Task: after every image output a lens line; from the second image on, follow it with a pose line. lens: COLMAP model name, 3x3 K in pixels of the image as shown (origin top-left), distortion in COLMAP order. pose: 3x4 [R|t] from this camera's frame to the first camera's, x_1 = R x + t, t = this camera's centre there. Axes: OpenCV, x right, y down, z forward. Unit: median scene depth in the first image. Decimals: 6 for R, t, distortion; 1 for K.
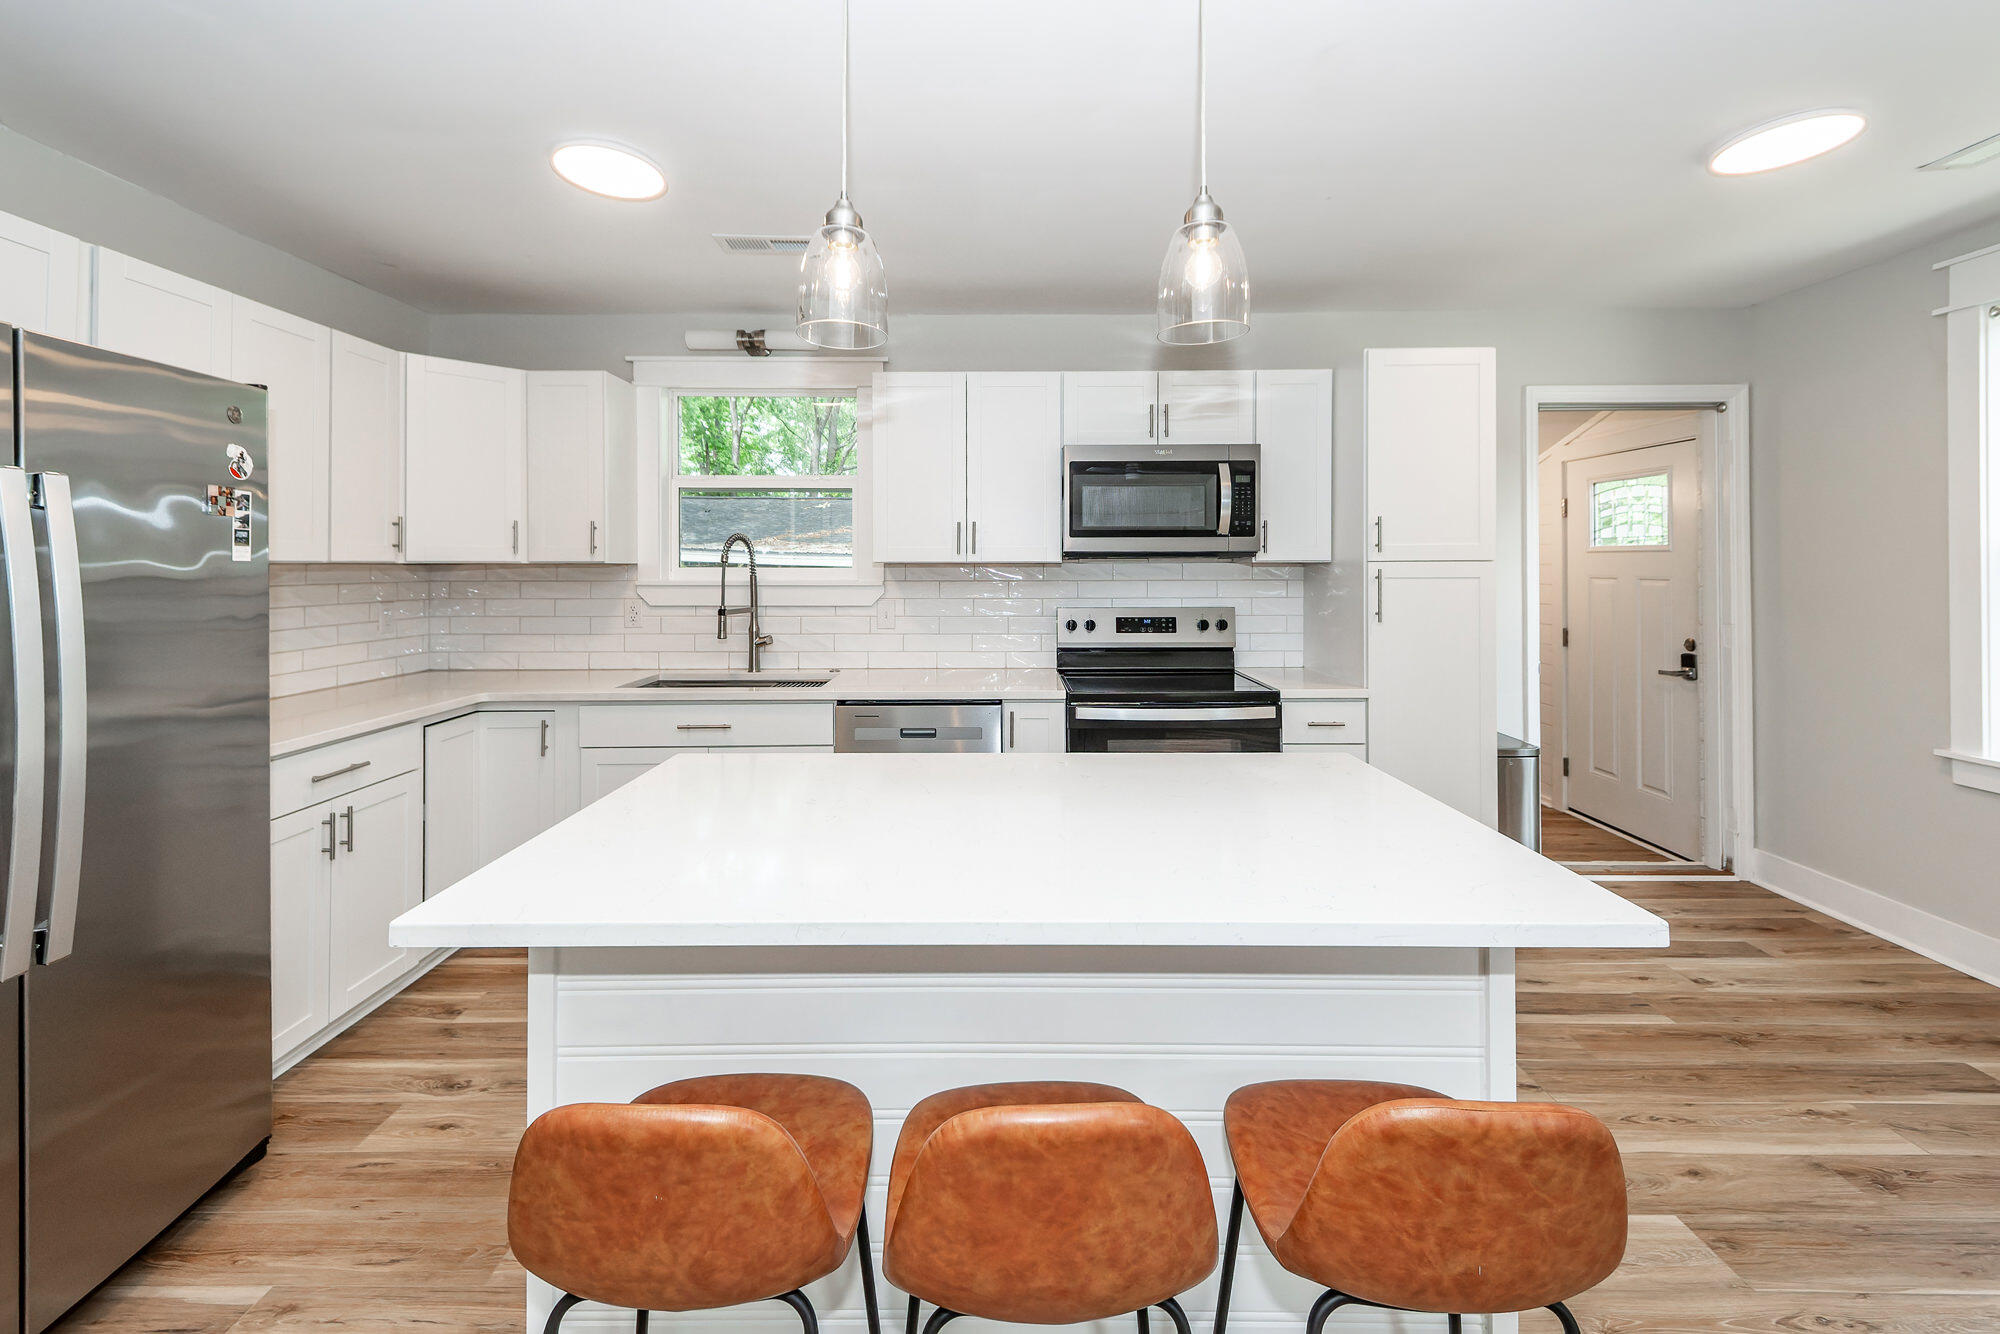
lens RADIAL K [[782.8, 0, 980.0], [0, 782.8, 573.4], [0, 0, 1]] dist [0.020405, -0.005698]
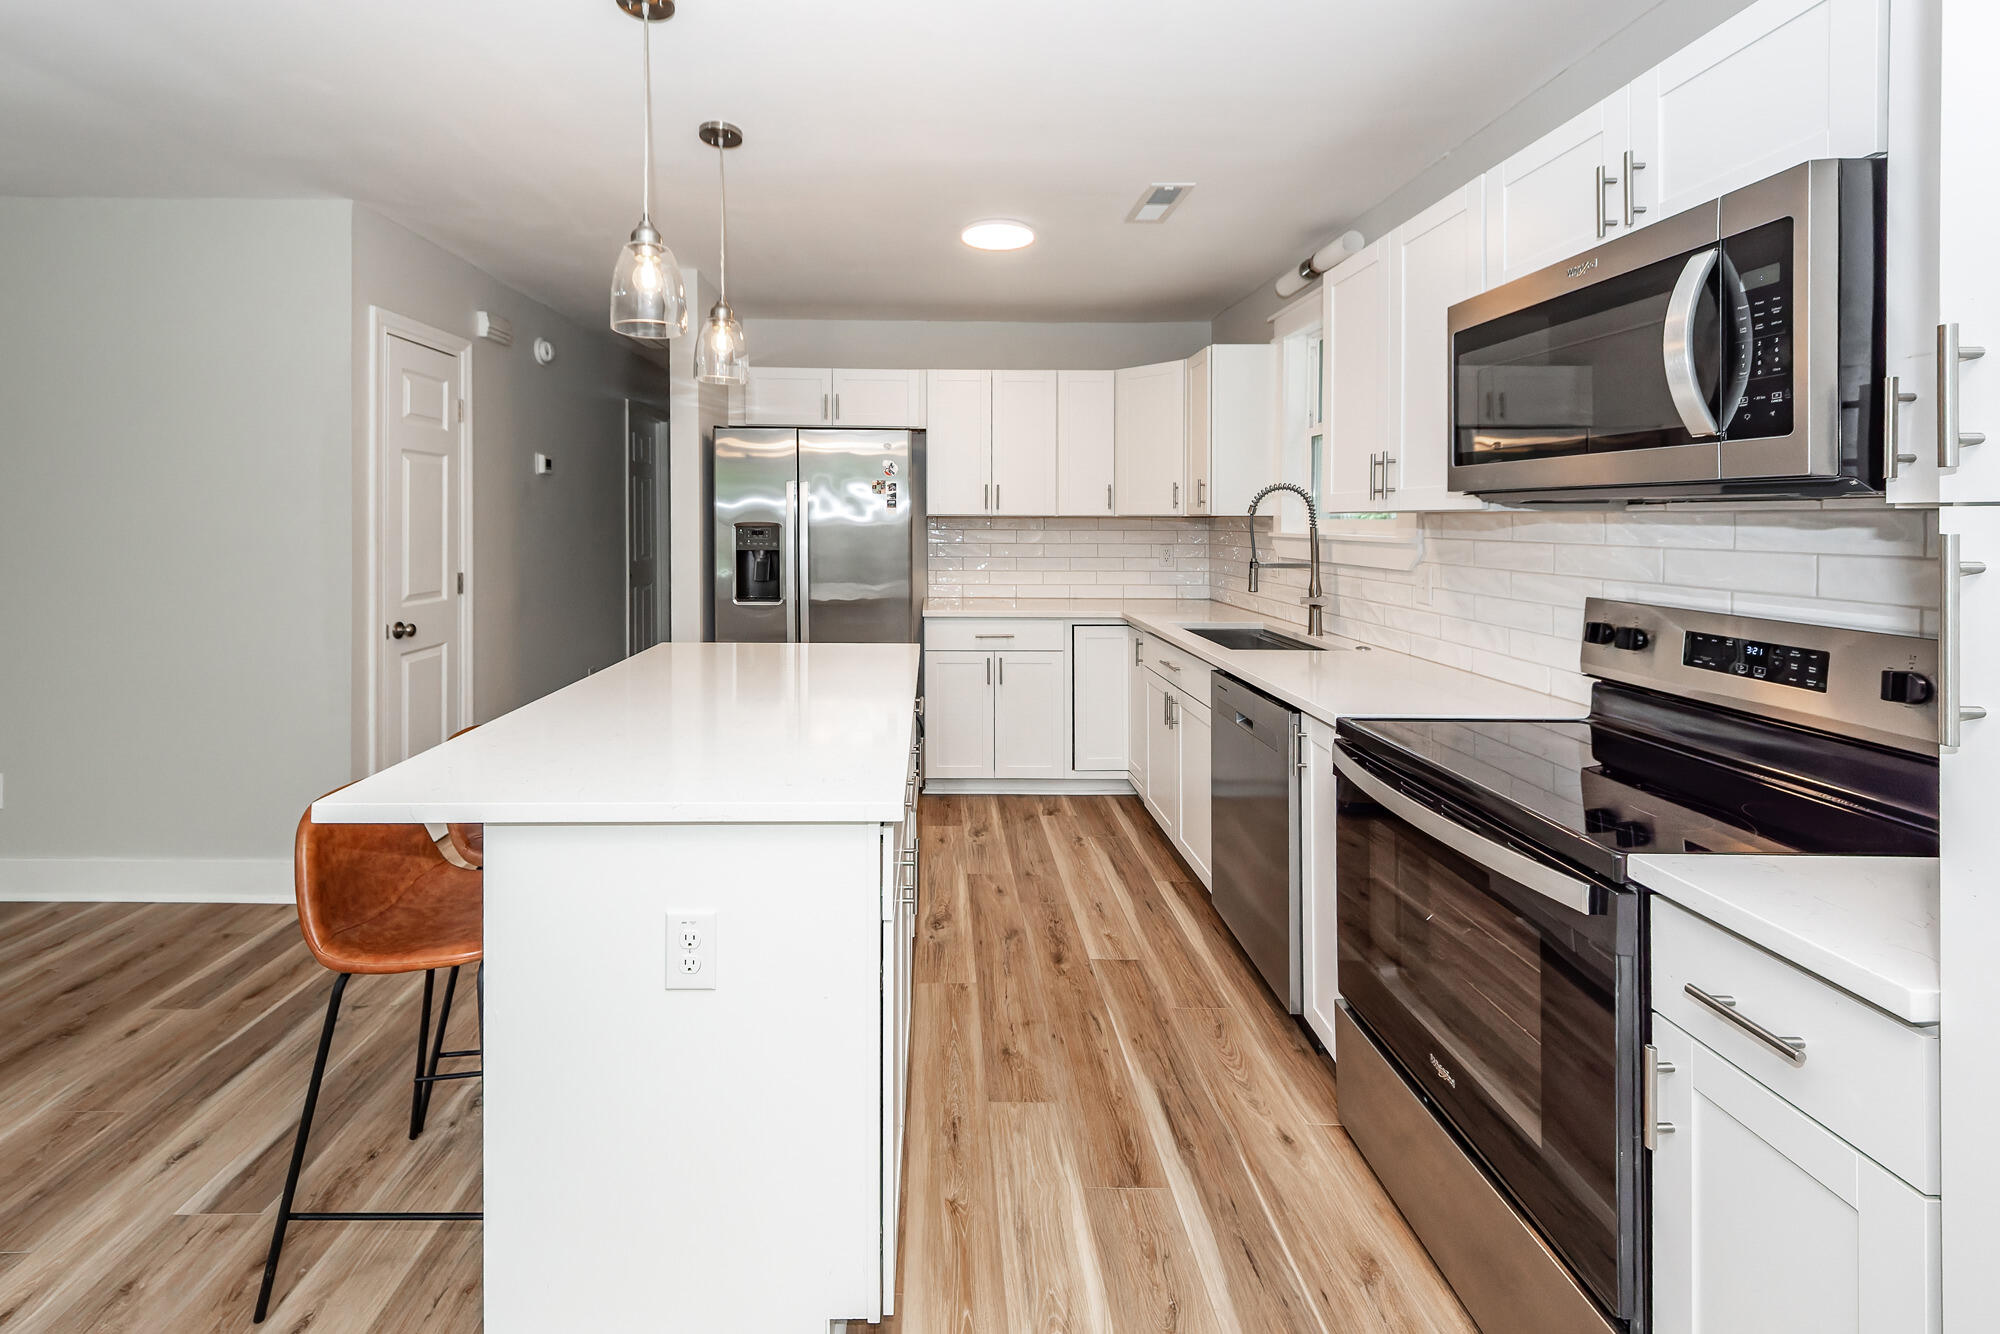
lens RADIAL K [[782.8, 0, 981.2], [0, 782.8, 538.2], [0, 0, 1]] dist [0.020405, -0.005698]
pose [[0.055251, 0.023758, -0.998190, 0.651953], [-0.015403, 0.999618, 0.022939, -0.001908], [0.998354, 0.014108, 0.055596, 0.604944]]
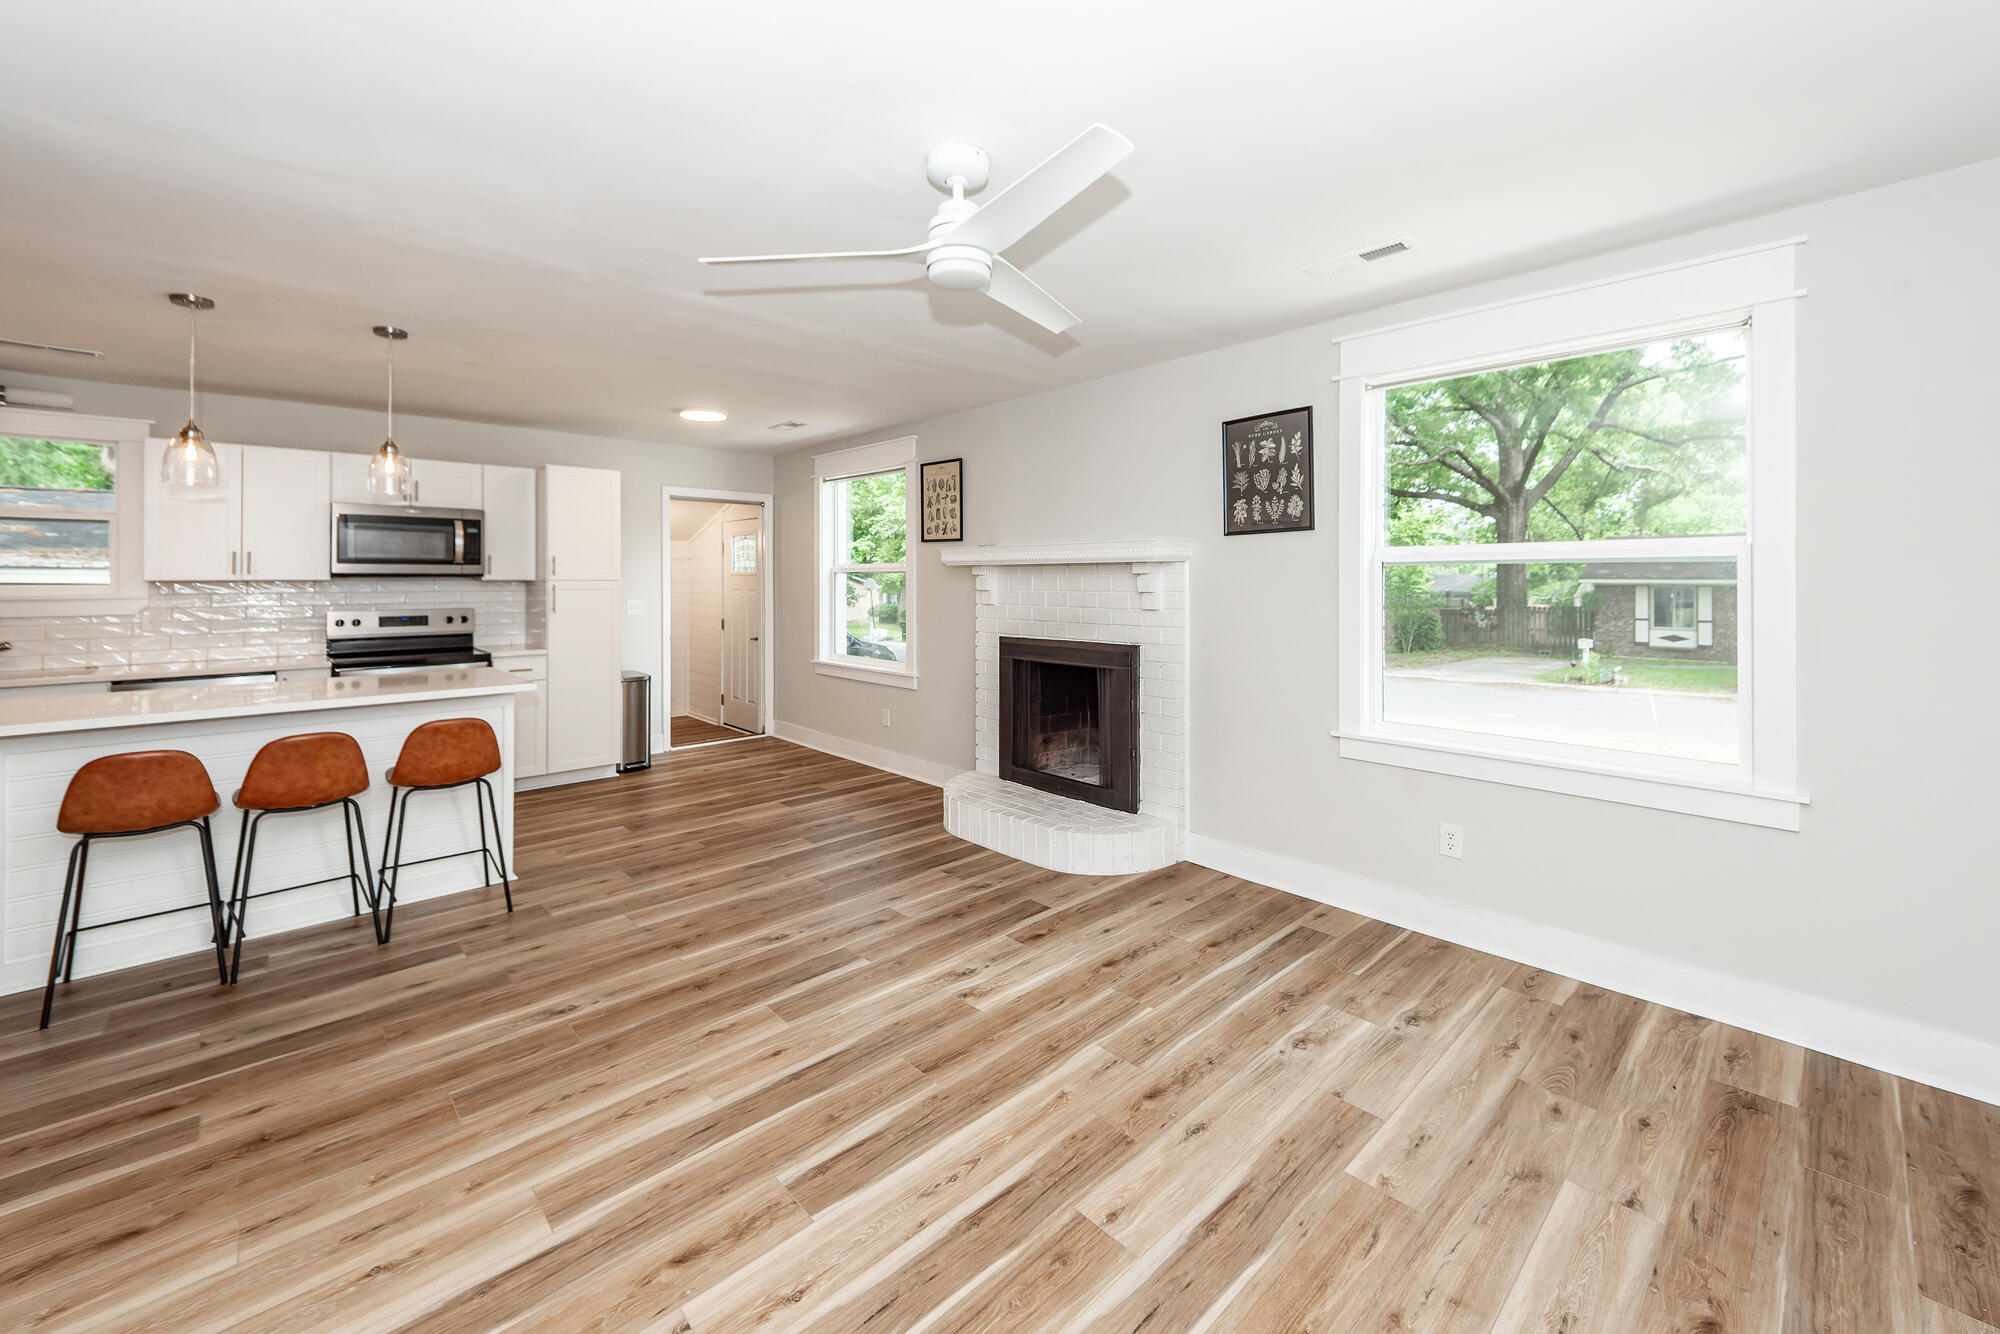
lens RADIAL K [[782.8, 0, 1004.6], [0, 782.8, 601.3], [0, 0, 1]] dist [0.020405, -0.005698]
pose [[0.710203, -0.018519, 0.703753, -0.046149], [0.003043, 0.999725, 0.023237, -0.005978], [-0.703991, -0.014362, 0.710064, -0.993852]]
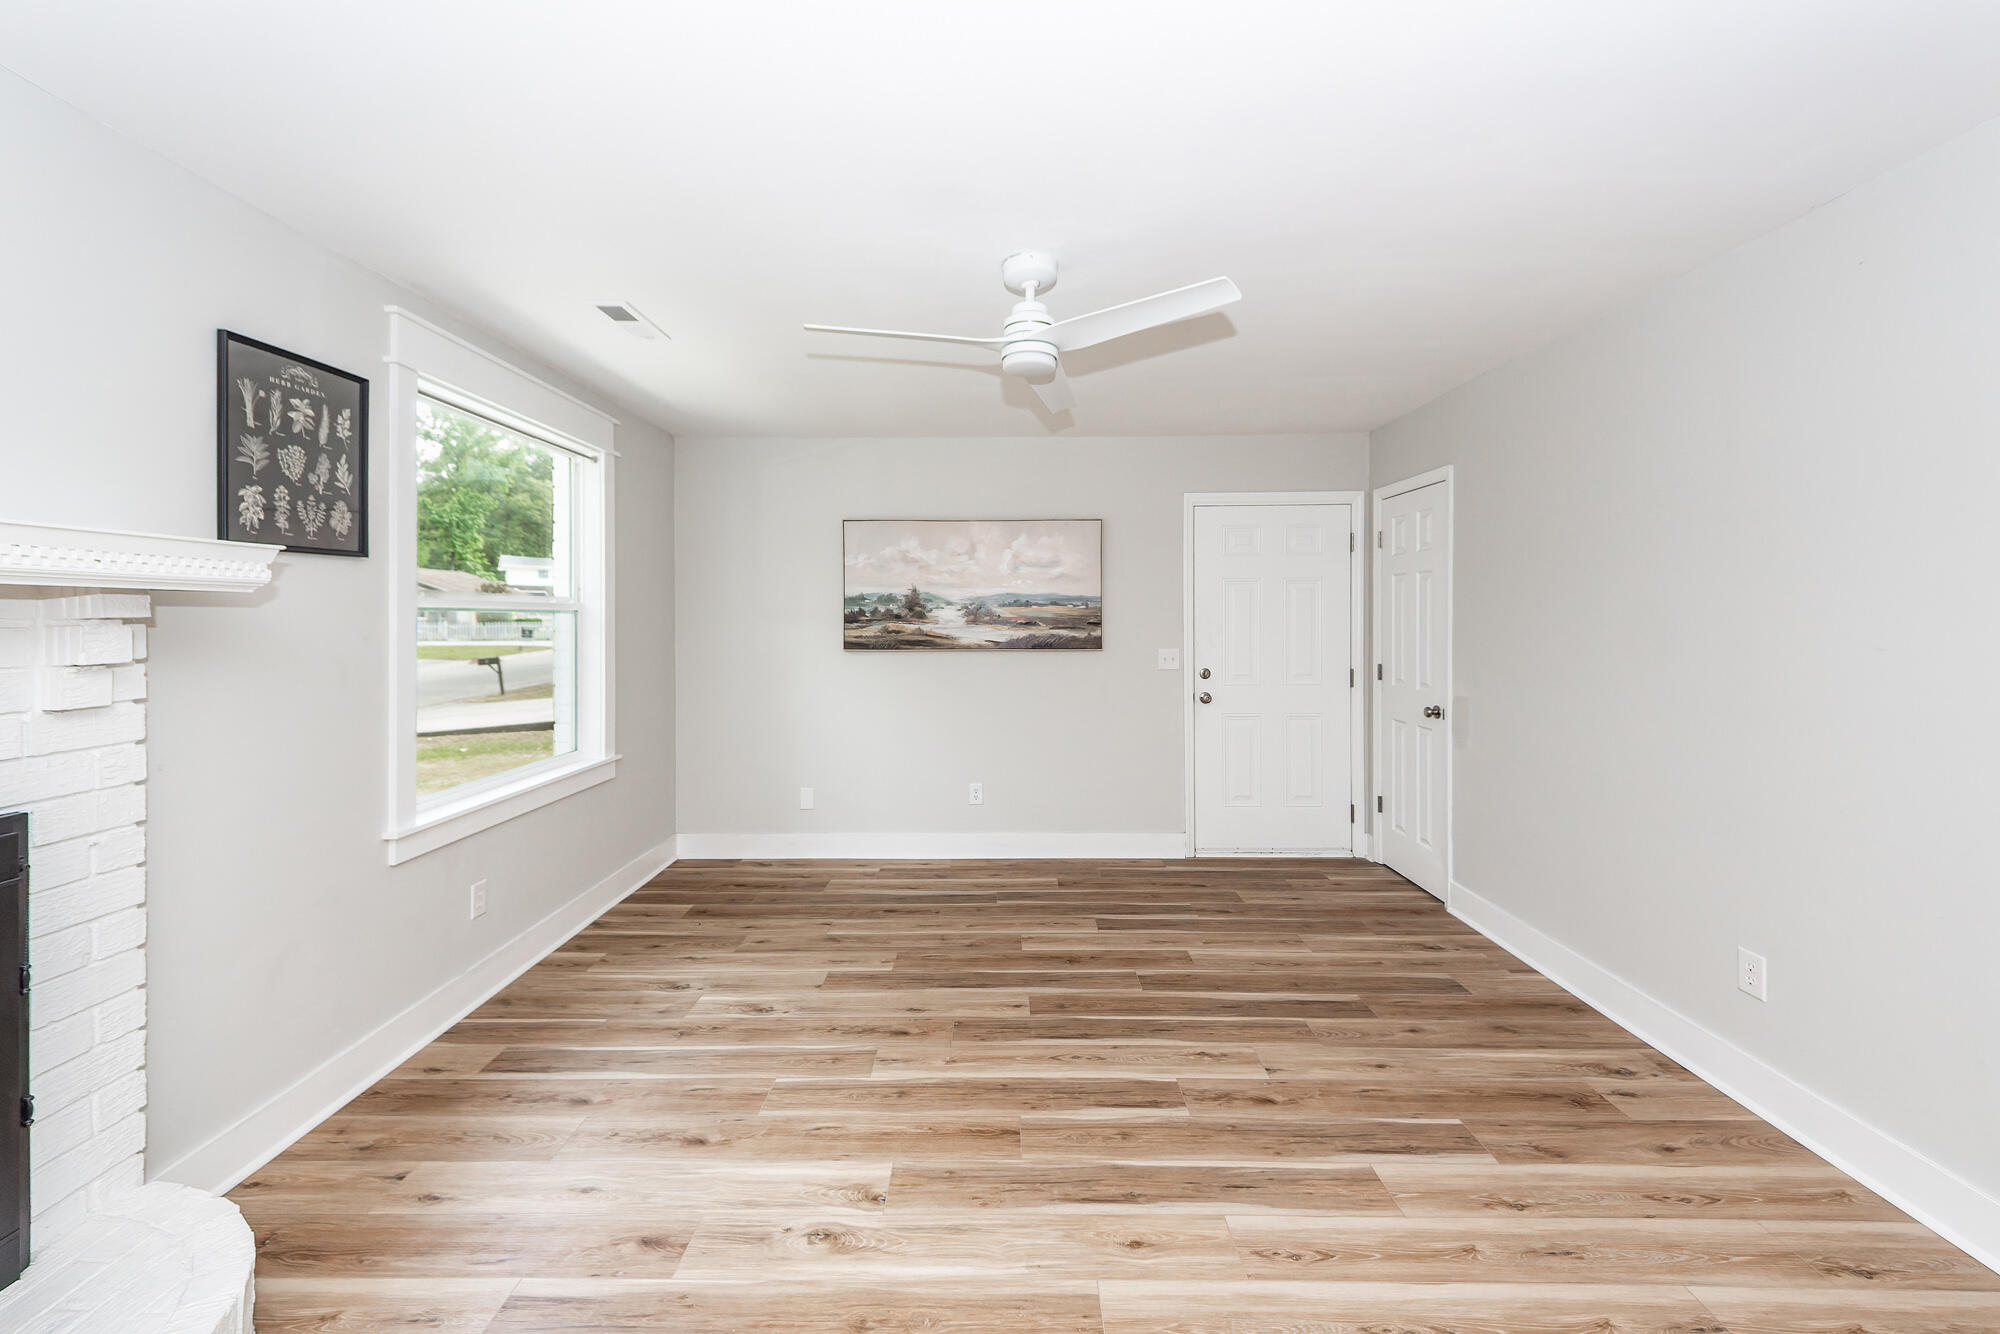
lens RADIAL K [[782.8, 0, 998.2], [0, 782.8, 620.7], [0, 0, 1]] dist [0.020405, -0.005698]
pose [[-0.999840, 0.004675, -0.017257, 0.437109], [0.004590, 0.999977, 0.004948, -0.018059], [0.017280, 0.004868, -0.999839, 0.283874]]
